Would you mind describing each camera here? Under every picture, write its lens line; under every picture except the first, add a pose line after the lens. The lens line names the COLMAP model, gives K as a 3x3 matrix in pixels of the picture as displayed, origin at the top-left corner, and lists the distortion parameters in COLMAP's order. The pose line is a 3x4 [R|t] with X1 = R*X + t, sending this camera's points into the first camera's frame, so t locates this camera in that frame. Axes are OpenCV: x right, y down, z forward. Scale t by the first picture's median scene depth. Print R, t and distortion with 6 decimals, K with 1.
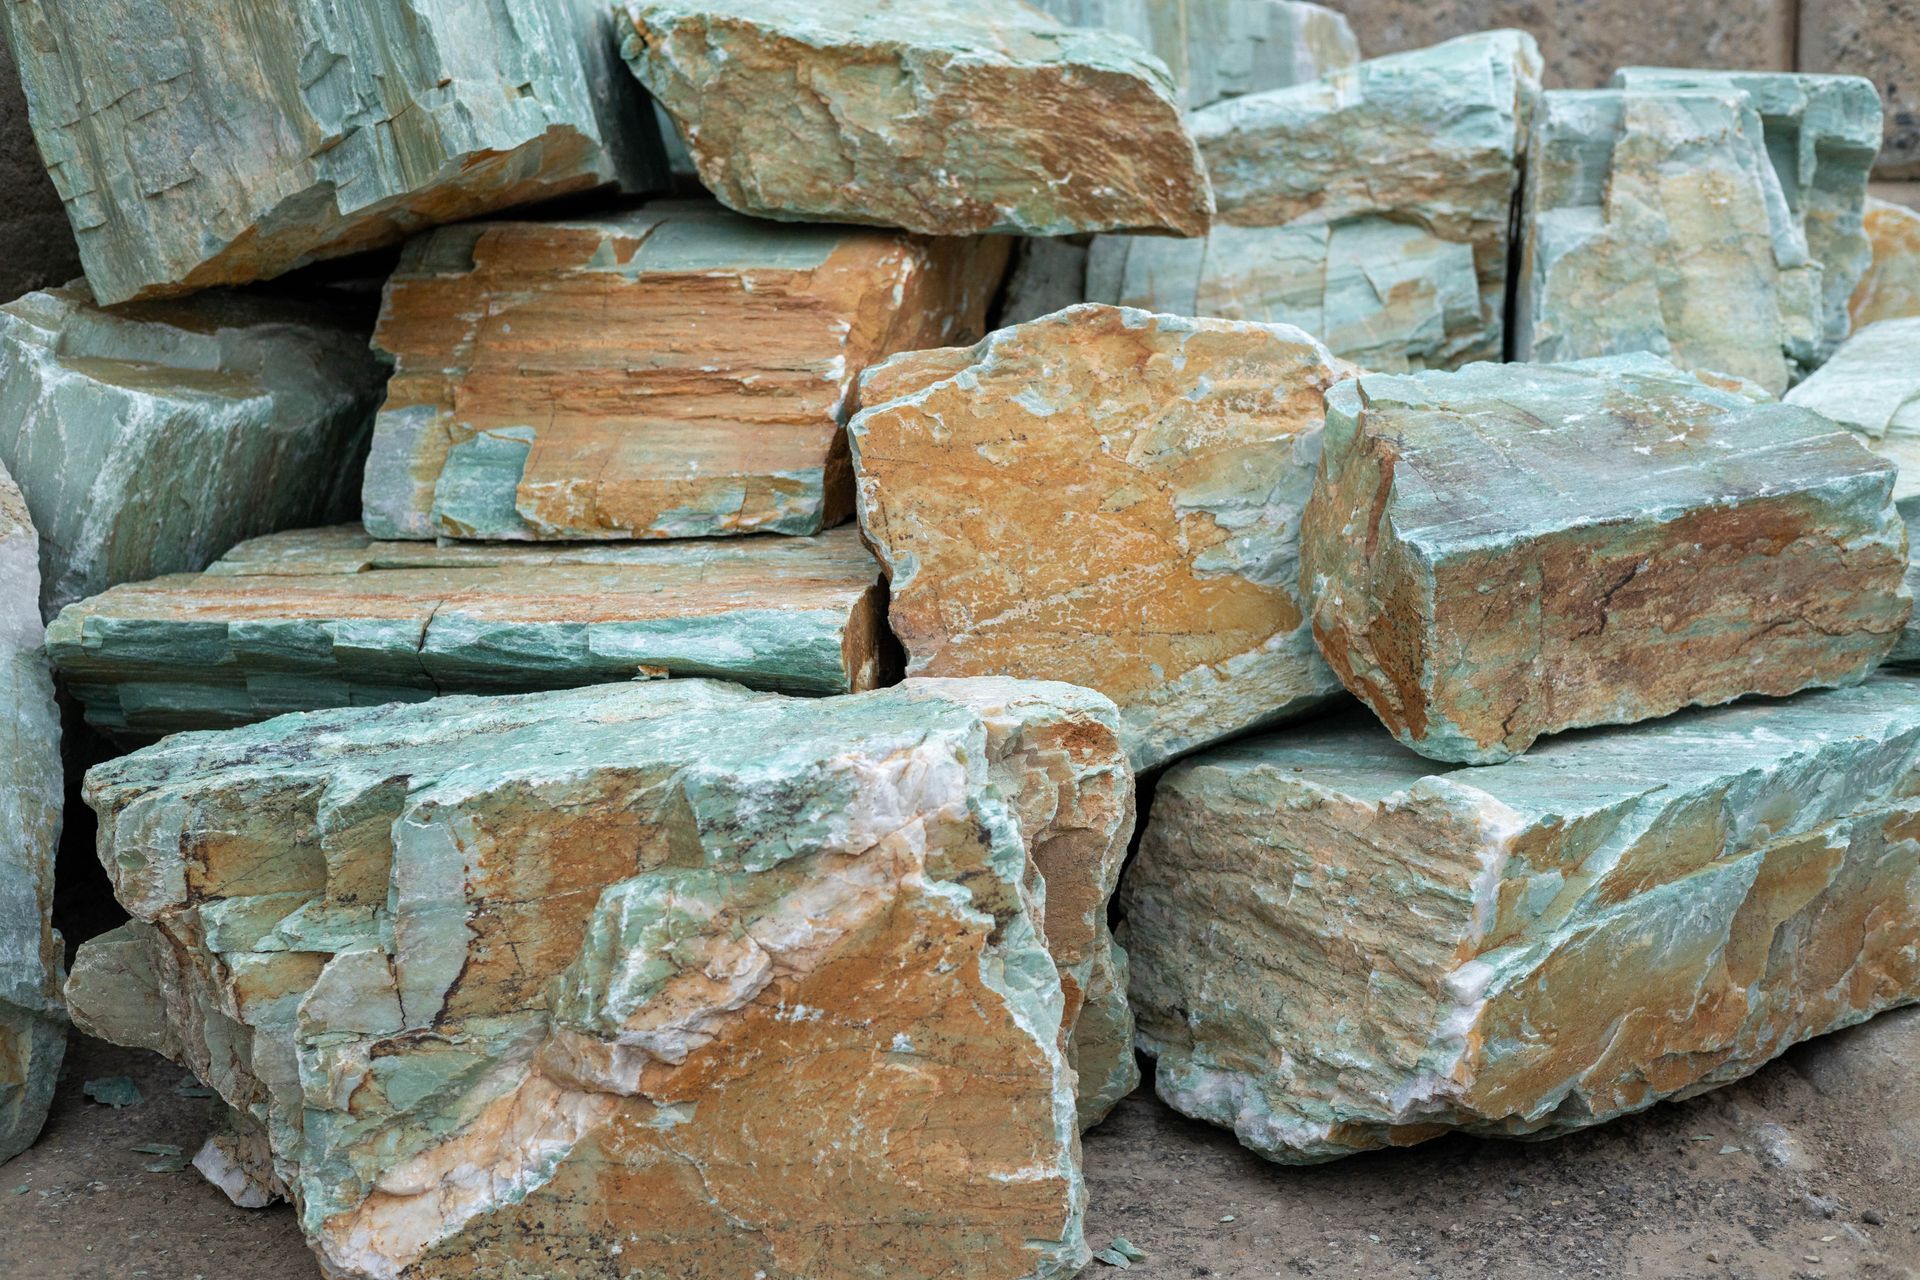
lens RADIAL K [[2824.4, 0, 959.2], [0, 2824.4, 686.0], [0, 0, 1]] dist [0.008709, 0.026414]
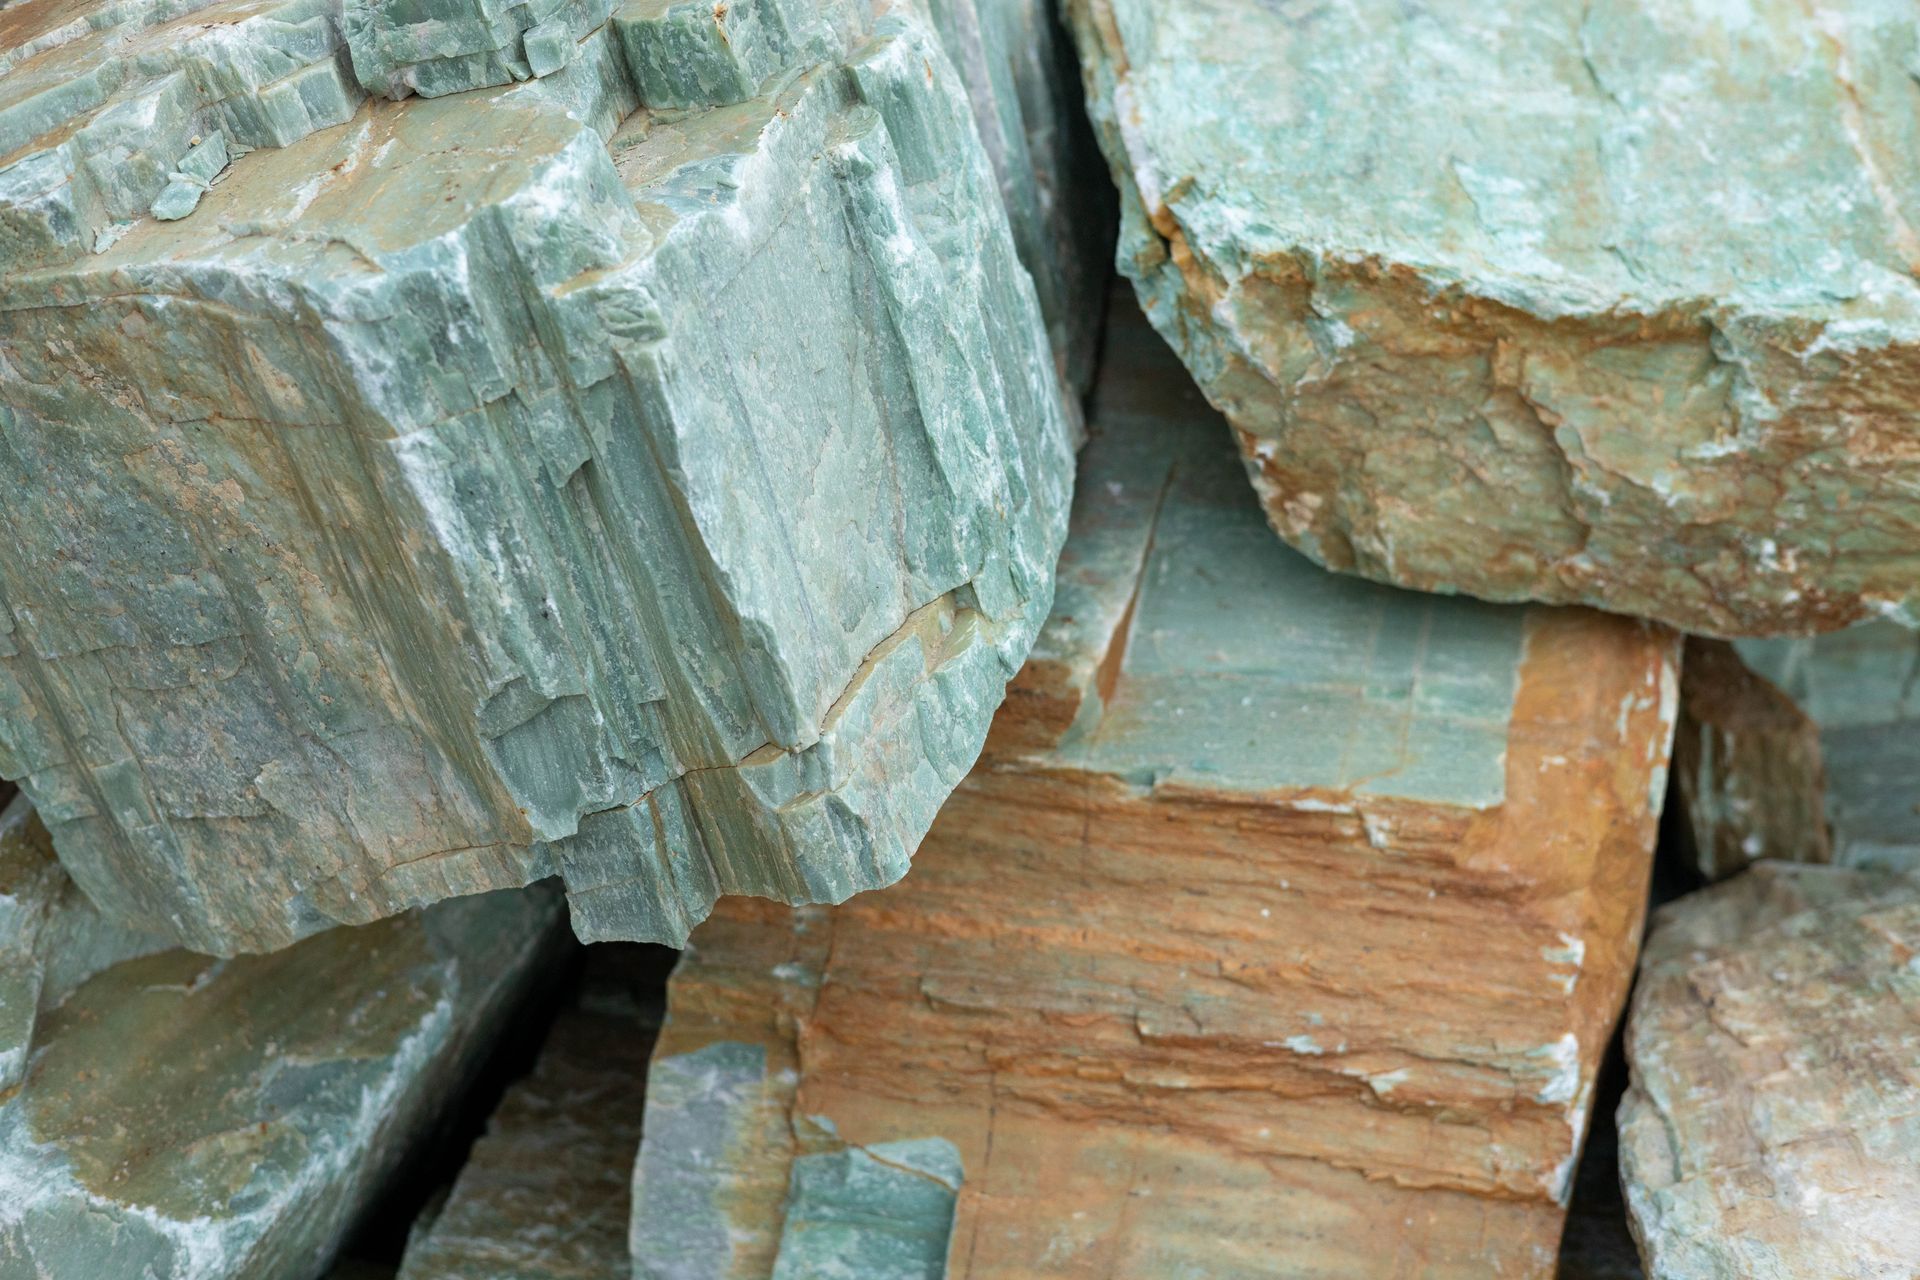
lens RADIAL K [[2824.4, 0, 959.2], [0, 2824.4, 686.0], [0, 0, 1]] dist [0.008709, 0.026414]
pose [[0.997648, 0.039519, -0.056014, -0.119089], [-0.014892, 0.922533, 0.385631, -0.350425], [0.066914, -0.383890, 0.920951, 0.533859]]
